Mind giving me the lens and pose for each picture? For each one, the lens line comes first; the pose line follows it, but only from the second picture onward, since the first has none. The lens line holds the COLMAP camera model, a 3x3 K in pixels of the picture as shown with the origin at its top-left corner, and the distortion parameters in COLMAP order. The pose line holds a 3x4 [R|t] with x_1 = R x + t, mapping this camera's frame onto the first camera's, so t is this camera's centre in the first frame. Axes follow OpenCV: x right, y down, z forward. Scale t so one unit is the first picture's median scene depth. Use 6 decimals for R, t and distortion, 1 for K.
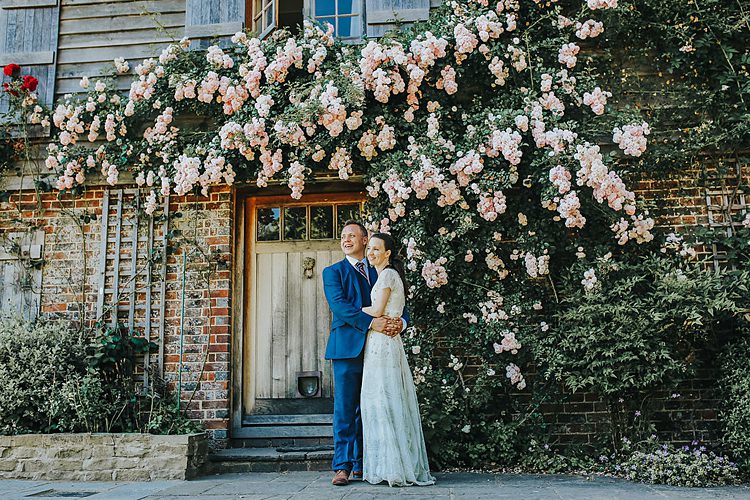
lens RADIAL K [[765.2, 0, 375.0], [0, 765.2, 250.0], [0, 0, 1]] dist [-0.015135, 0.000665]
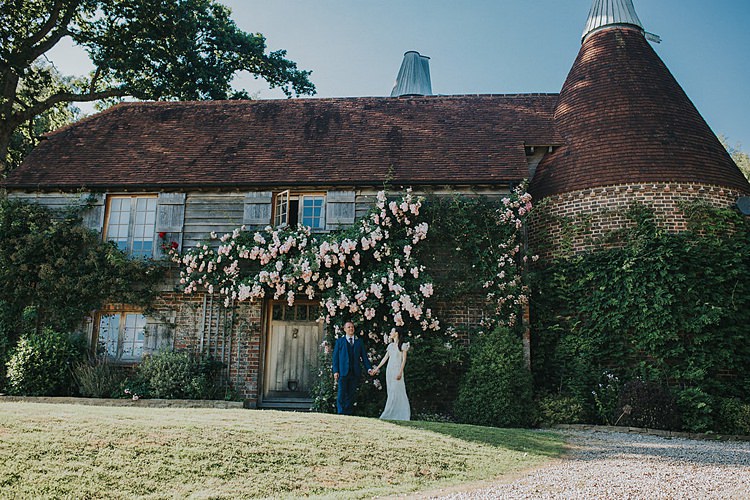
lens RADIAL K [[765.2, 0, 375.0], [0, 765.2, 250.0], [0, 0, 1]] dist [-0.015135, 0.000665]
pose [[0.999082, 0.042829, 0.000820, 0.143885], [-0.042796, 0.998777, -0.024779, -0.184734], [-0.001881, 0.024721, 0.999693, -1.324228]]
